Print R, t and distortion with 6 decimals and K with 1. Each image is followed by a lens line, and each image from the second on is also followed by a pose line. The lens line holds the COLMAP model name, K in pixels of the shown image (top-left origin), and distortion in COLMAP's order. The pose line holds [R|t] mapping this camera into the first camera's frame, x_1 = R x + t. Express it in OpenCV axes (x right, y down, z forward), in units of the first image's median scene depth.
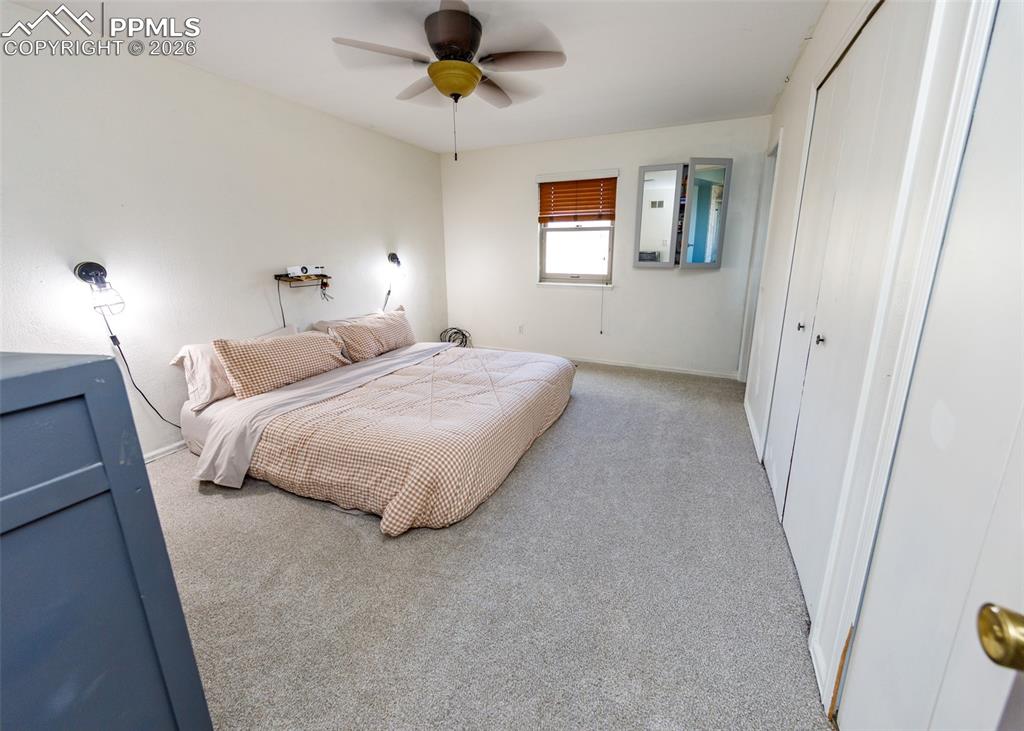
lens RADIAL K [[401.8, 0, 511.2], [0, 401.8, 335.8], [0, 0, 1]] dist [0.000006, -0.000099]
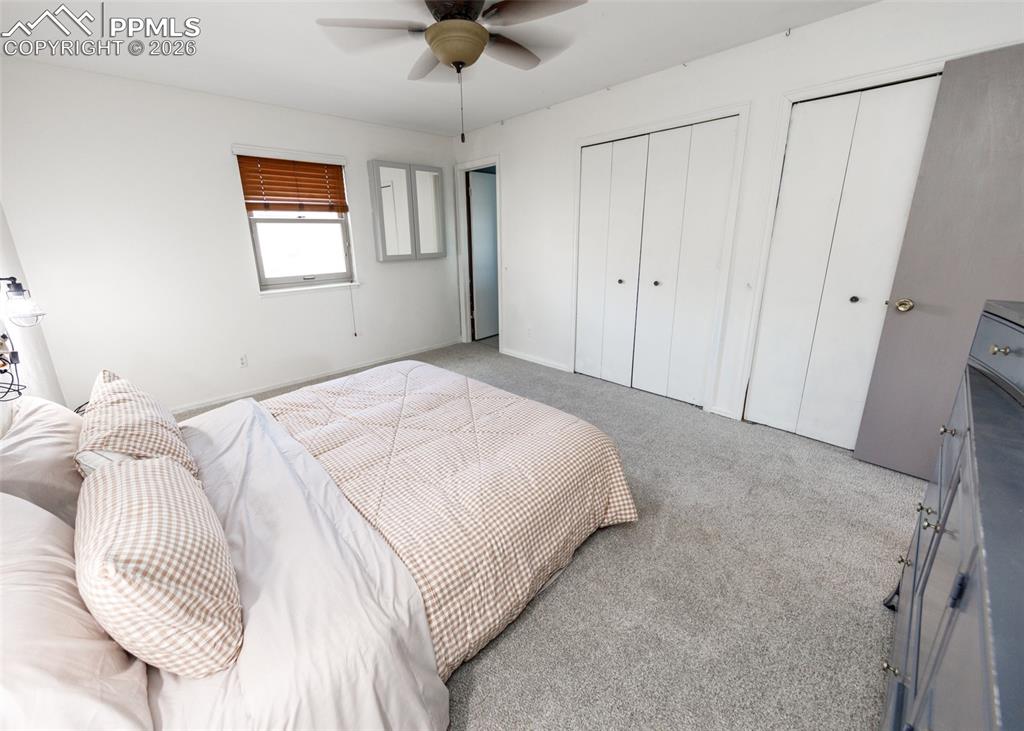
lens RADIAL K [[401.8, 0, 511.2], [0, 401.8, 335.8], [0, 0, 1]] dist [0.000006, -0.000099]
pose [[0.354378, -0.236160, 0.904790, -0.503097], [0.217798, 0.961818, 0.165741, -0.083925], [-0.909385, 0.138327, 0.392282, 0.327338]]
